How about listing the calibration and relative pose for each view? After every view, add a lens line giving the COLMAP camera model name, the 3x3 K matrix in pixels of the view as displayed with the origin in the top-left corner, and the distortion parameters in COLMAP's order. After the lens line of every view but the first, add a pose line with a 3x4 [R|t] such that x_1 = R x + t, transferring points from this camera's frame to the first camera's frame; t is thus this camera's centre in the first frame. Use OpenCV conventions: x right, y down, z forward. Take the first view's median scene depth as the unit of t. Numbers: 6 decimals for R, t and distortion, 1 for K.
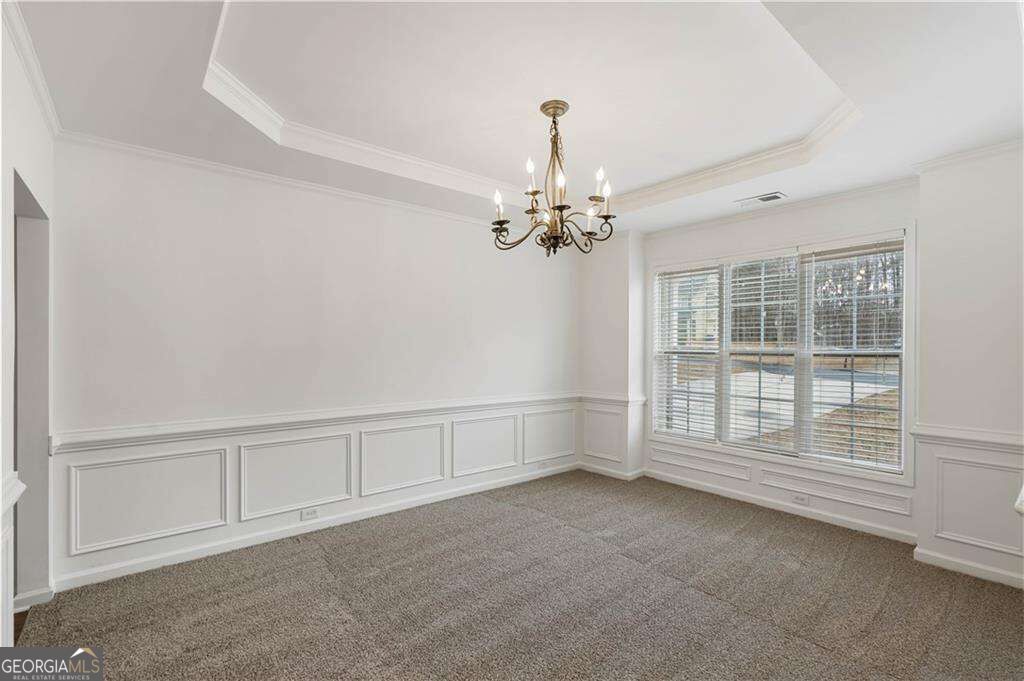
lens RADIAL K [[471.3, 0, 511.1], [0, 471.3, 336.5], [0, 0, 1]] dist [0.002919, 0.000685]
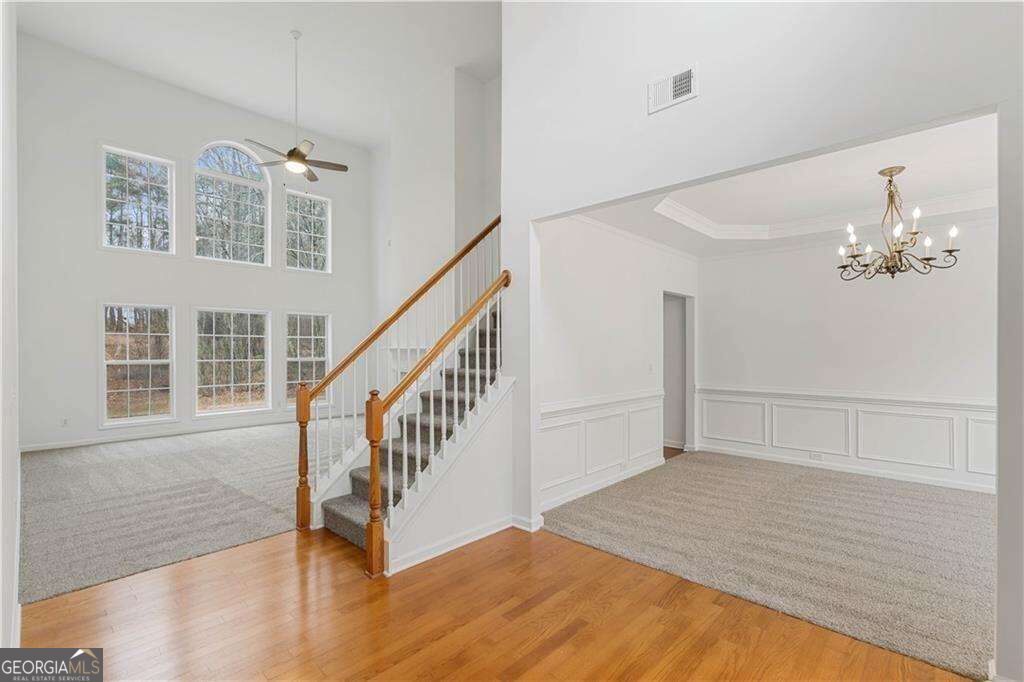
lens RADIAL K [[471.3, 0, 506.2], [0, 471.3, 345.6], [0, 0, 1]] dist [0.002919, 0.000685]
pose [[0.137419, 0.000501, -0.990513, 1.262110], [0.022115, 0.999749, 0.003574, -0.018205], [0.990266, -0.022396, 0.137373, -0.278894]]
